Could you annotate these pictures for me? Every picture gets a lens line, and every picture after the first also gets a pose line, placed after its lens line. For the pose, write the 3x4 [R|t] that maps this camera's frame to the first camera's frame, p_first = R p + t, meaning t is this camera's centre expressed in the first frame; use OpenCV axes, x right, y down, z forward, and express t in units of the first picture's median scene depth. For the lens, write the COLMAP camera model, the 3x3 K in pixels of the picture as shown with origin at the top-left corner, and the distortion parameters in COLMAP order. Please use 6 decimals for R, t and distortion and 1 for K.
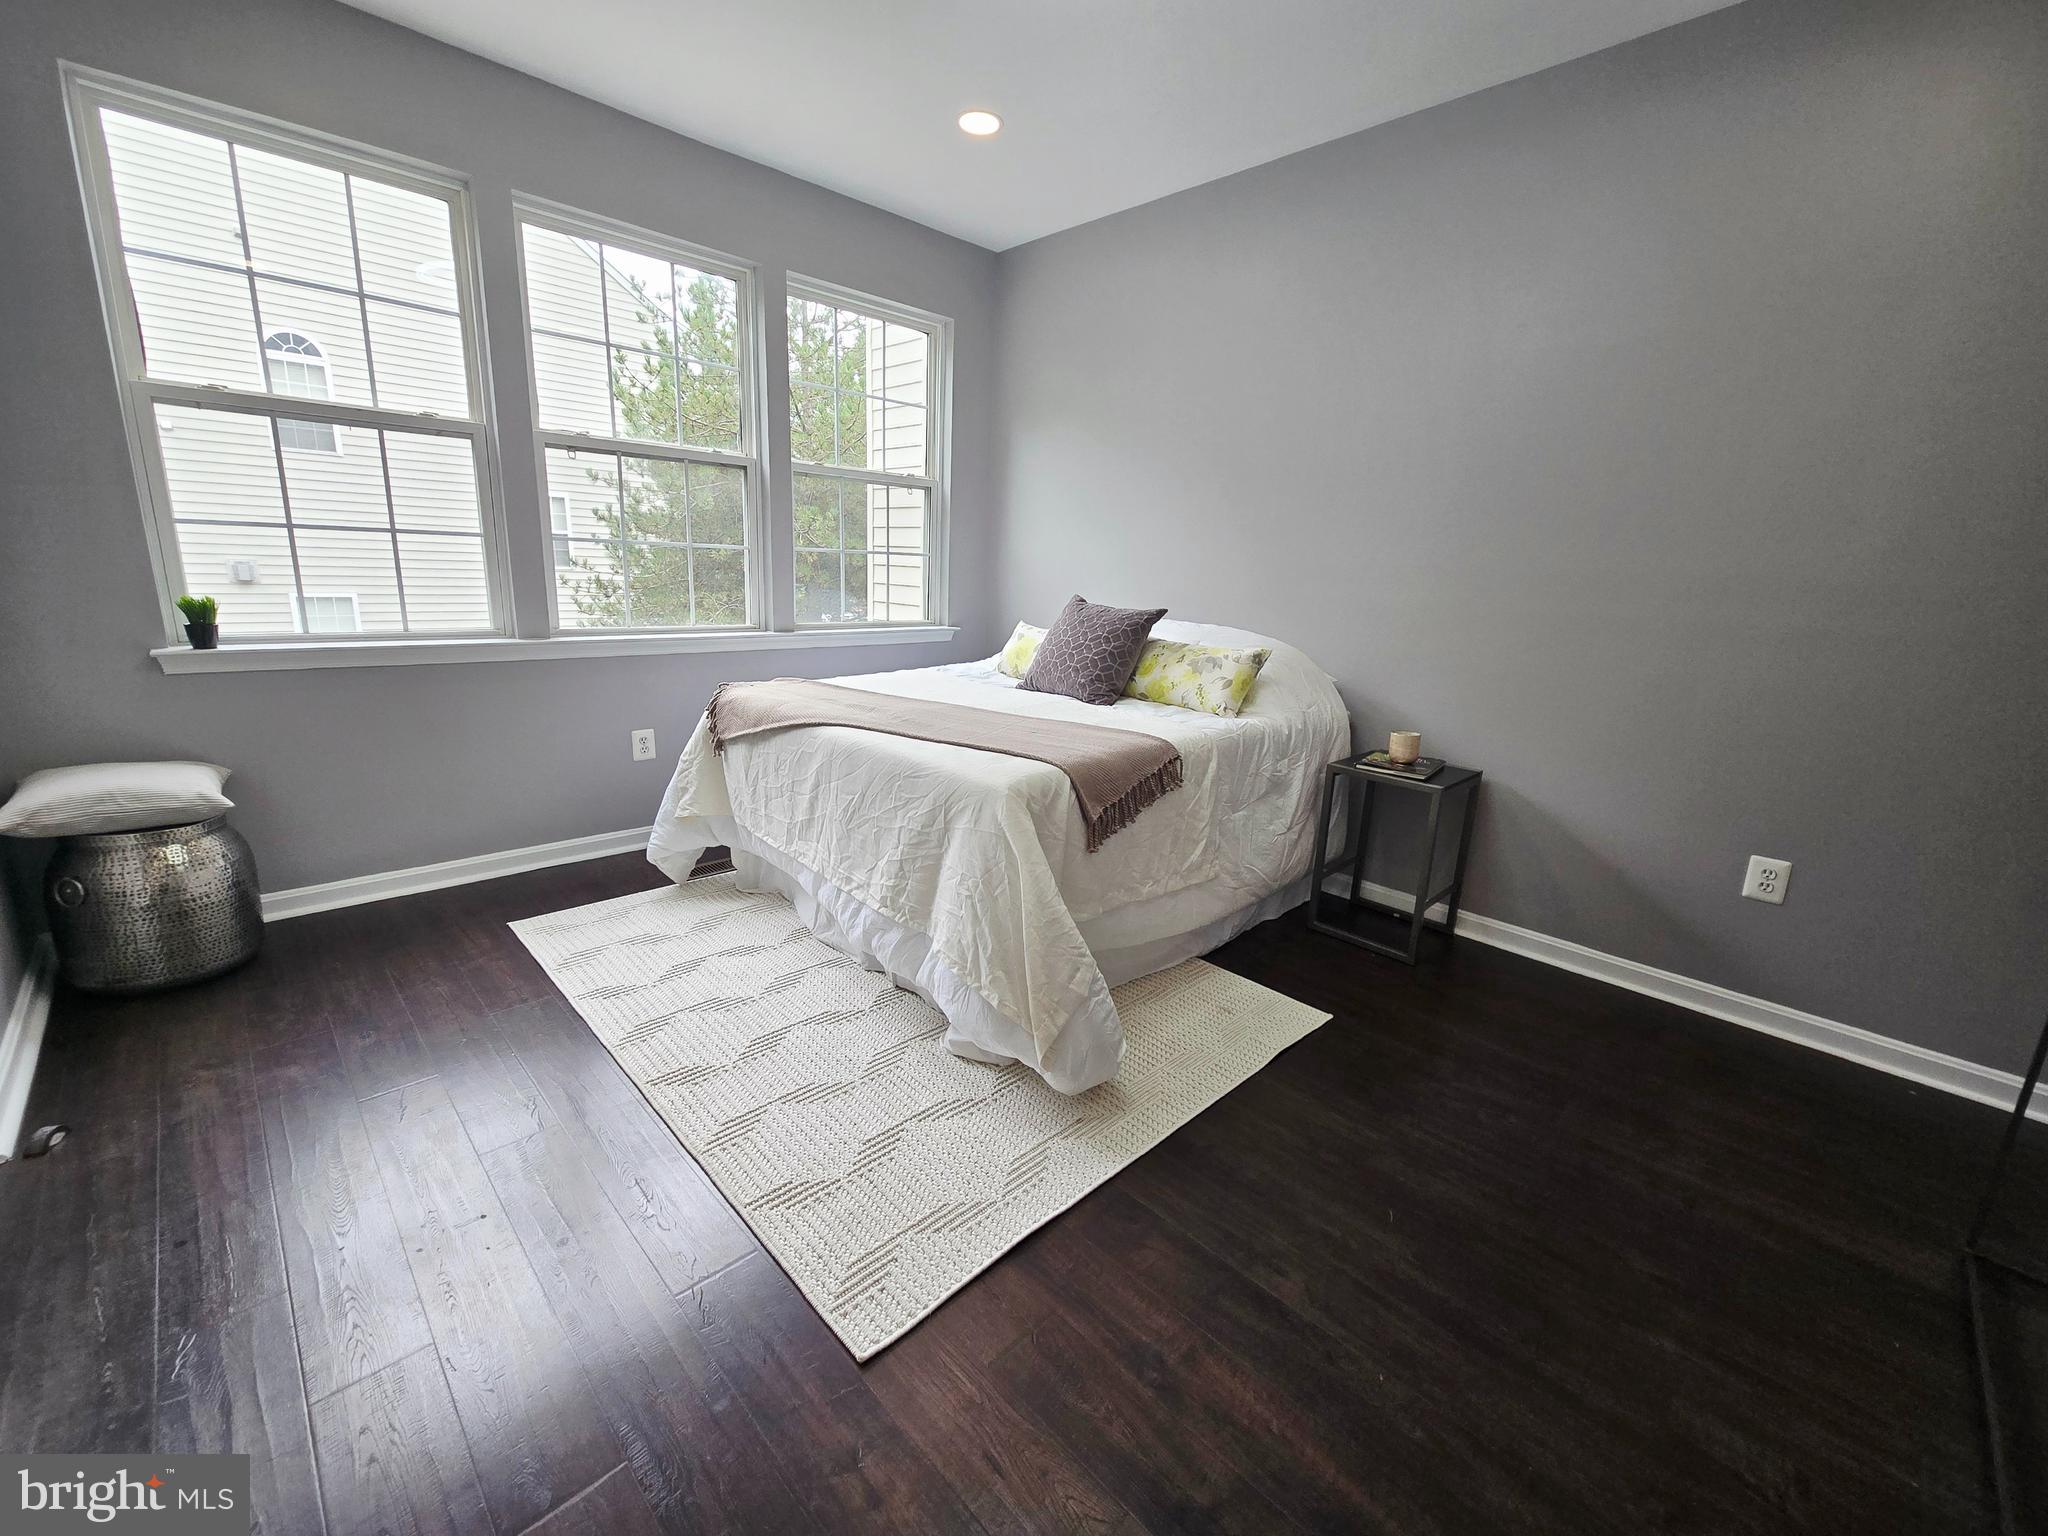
lens RADIAL K [[843.6, 0, 1029.5], [0, 843.6, 767.8], [0, 0, 1]] dist [0.000775, -0.000049]
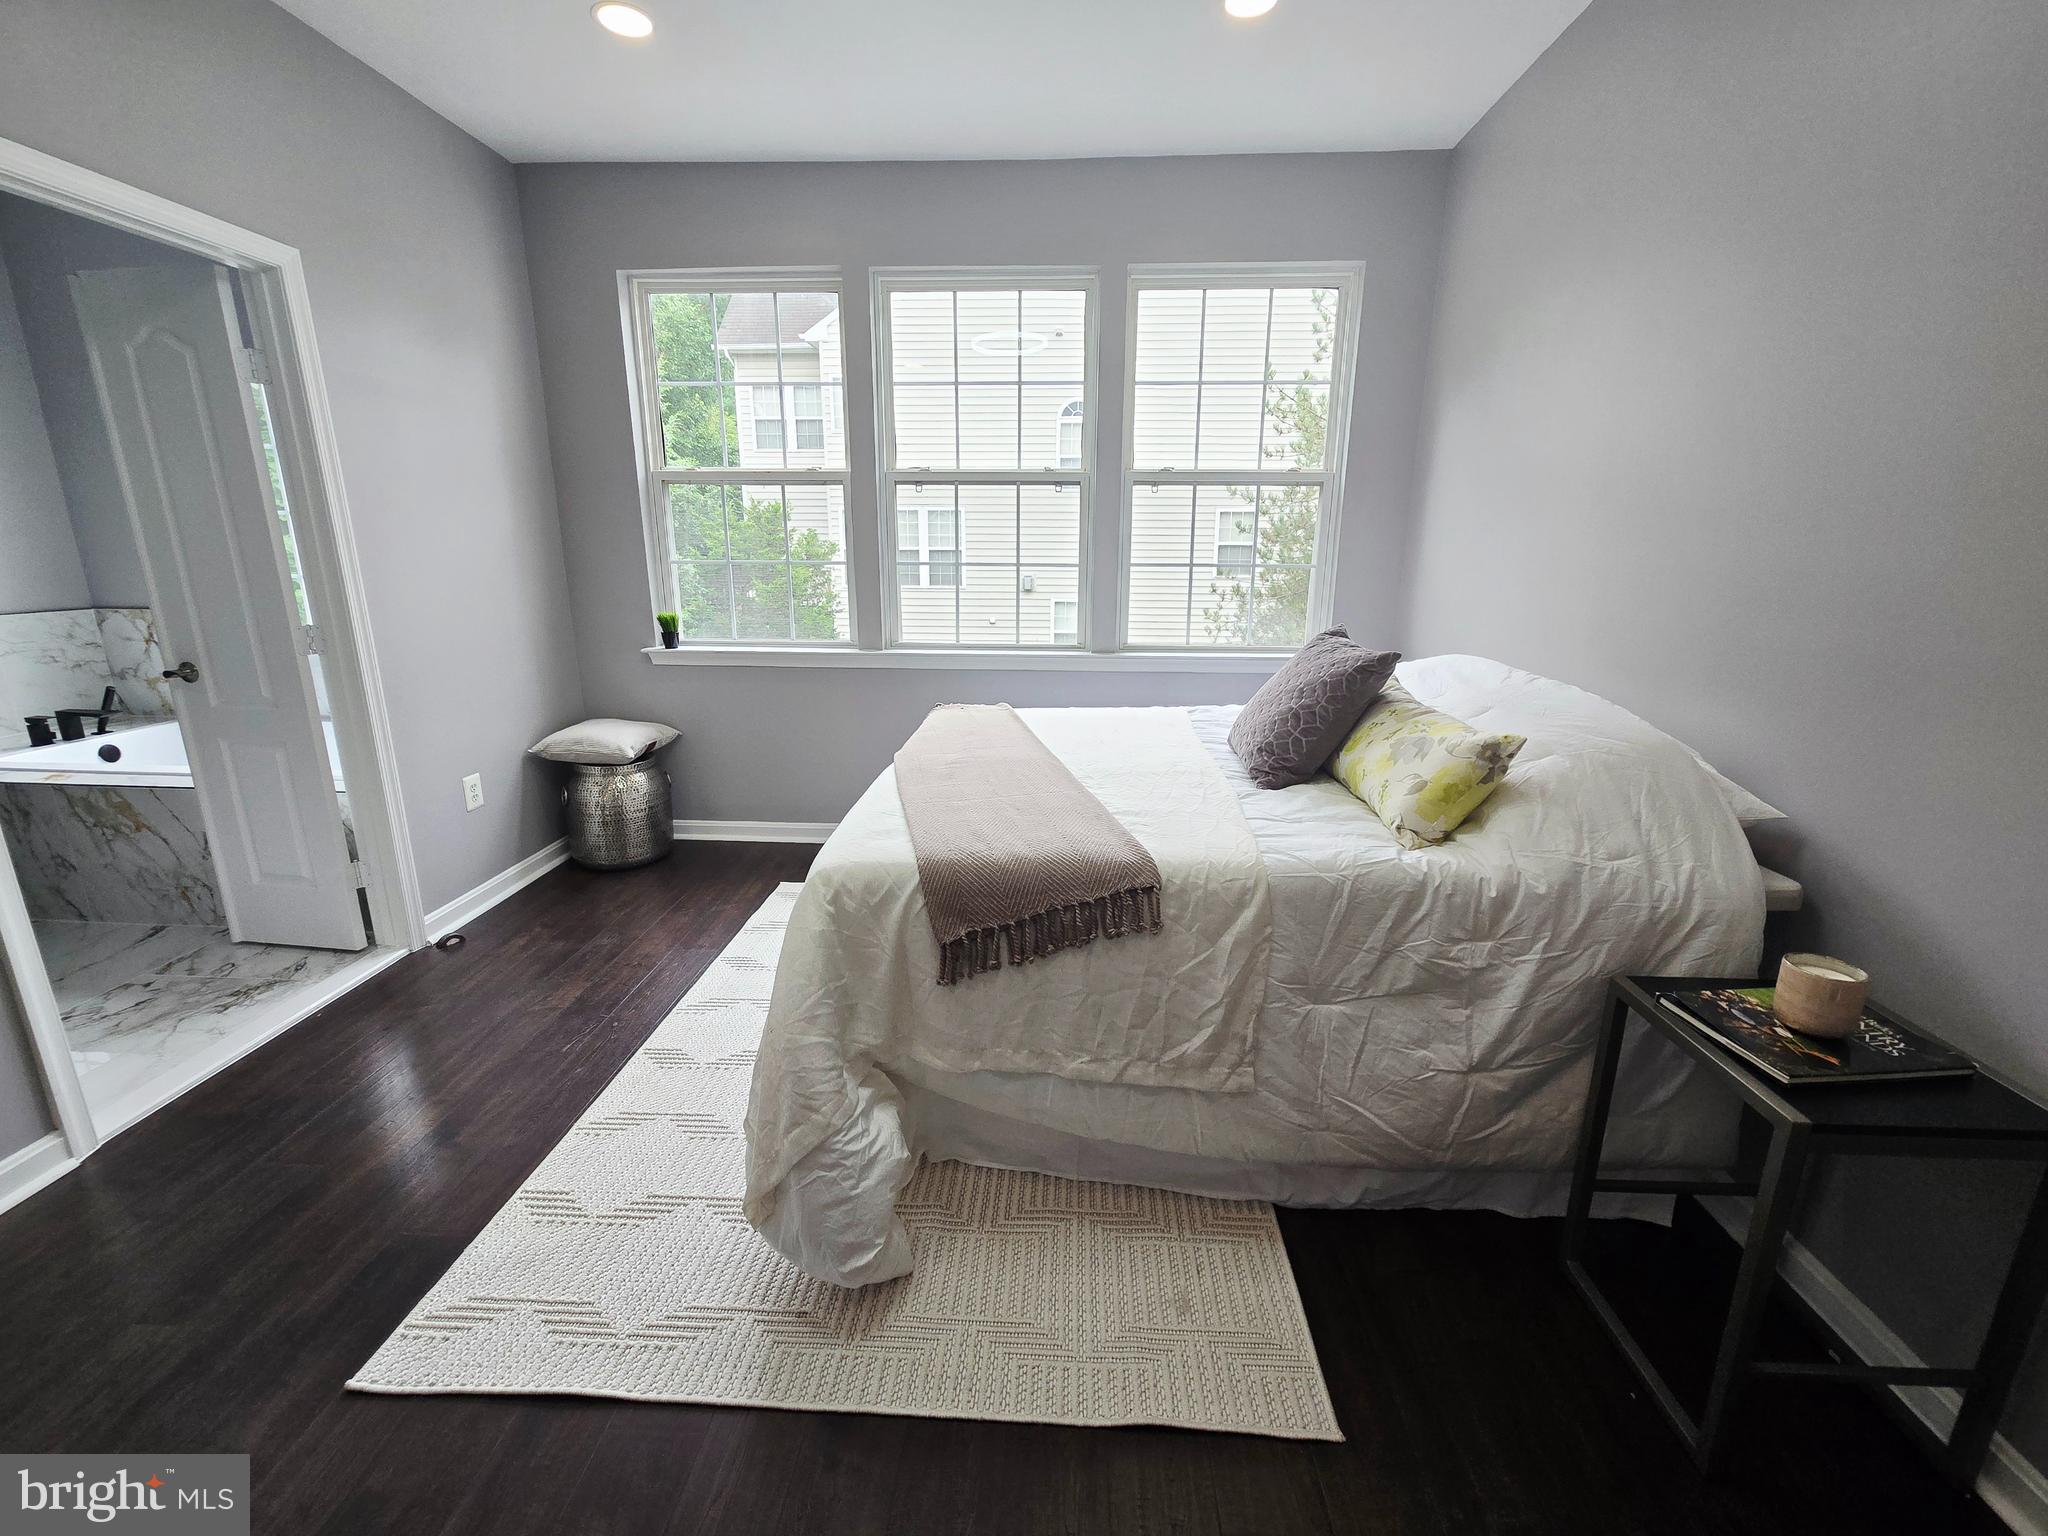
lens RADIAL K [[814.2, 0, 1024.0], [0, 814.2, 768.0], [0, 0, 1]] dist [-0.006970, 0.000275]
pose [[0.679413, 0.148168, -0.718640, 0.489826], [-0.156327, 0.986143, 0.055528, -0.109356], [0.716910, 0.074617, 0.693162, 0.444988]]
